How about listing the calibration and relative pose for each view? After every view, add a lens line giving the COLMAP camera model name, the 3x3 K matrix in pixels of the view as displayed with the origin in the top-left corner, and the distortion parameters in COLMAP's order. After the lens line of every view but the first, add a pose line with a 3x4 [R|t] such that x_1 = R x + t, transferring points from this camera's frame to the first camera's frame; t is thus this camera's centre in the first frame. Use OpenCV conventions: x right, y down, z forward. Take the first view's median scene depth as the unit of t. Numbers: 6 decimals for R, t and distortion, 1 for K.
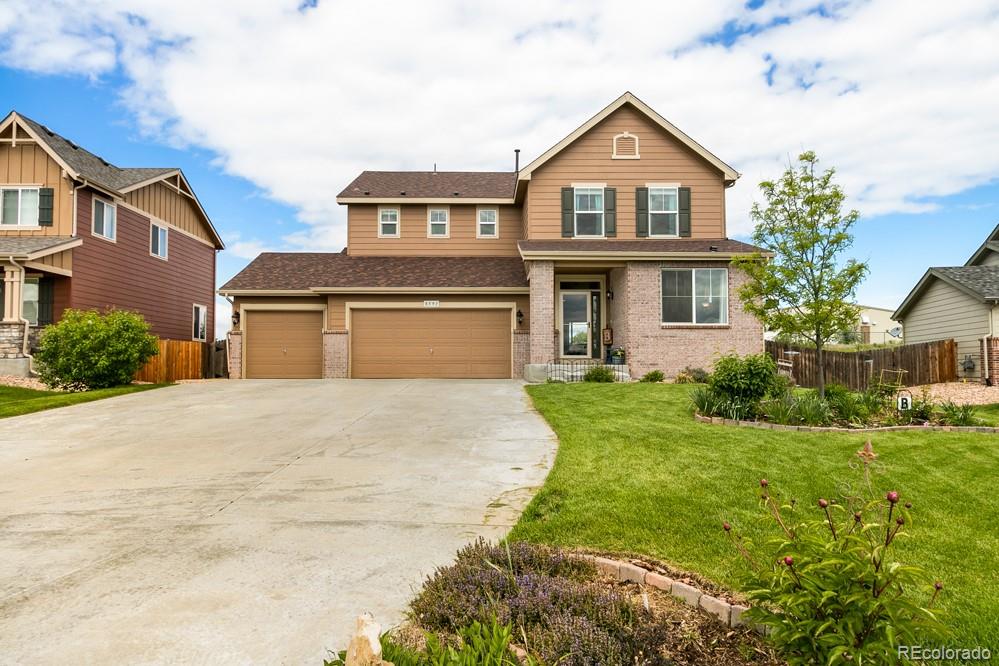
lens RADIAL K [[597.2, 0, 500.2], [0, 597.2, 336.1], [0, 0, 1]] dist [0.001678, 0.001139]
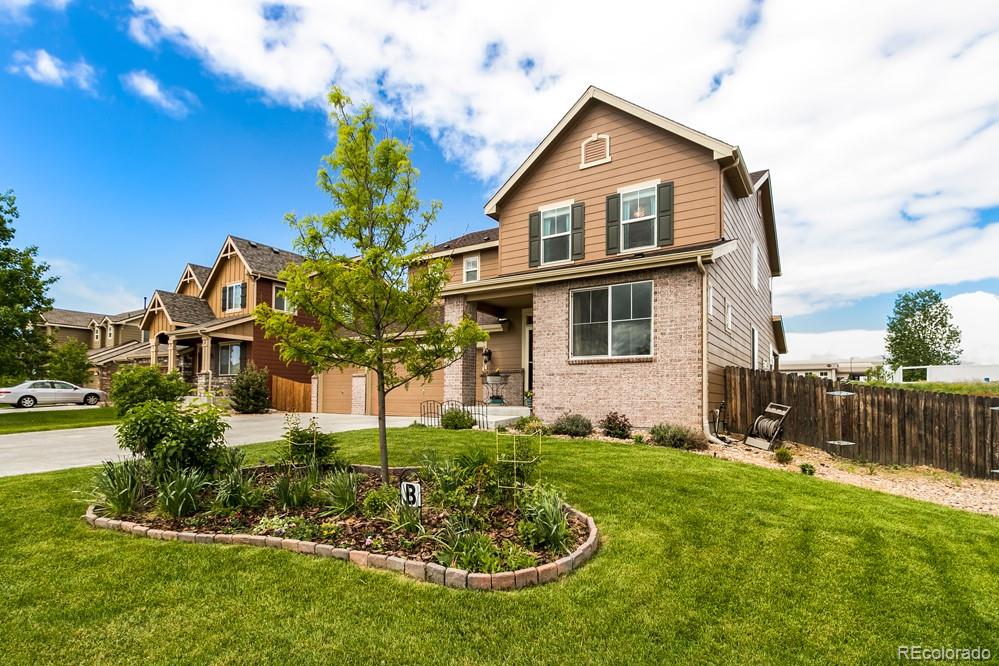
lens RADIAL K [[503.3, 0, 501.2], [0, 503.3, 374.9], [0, 0, 1]] dist [0.001330, 0.000350]
pose [[0.826068, -0.019113, -0.563246, 0.499676], [0.019053, 0.999801, -0.005983, 0.003626], [0.563248, -0.005790, 0.826268, 0.330831]]
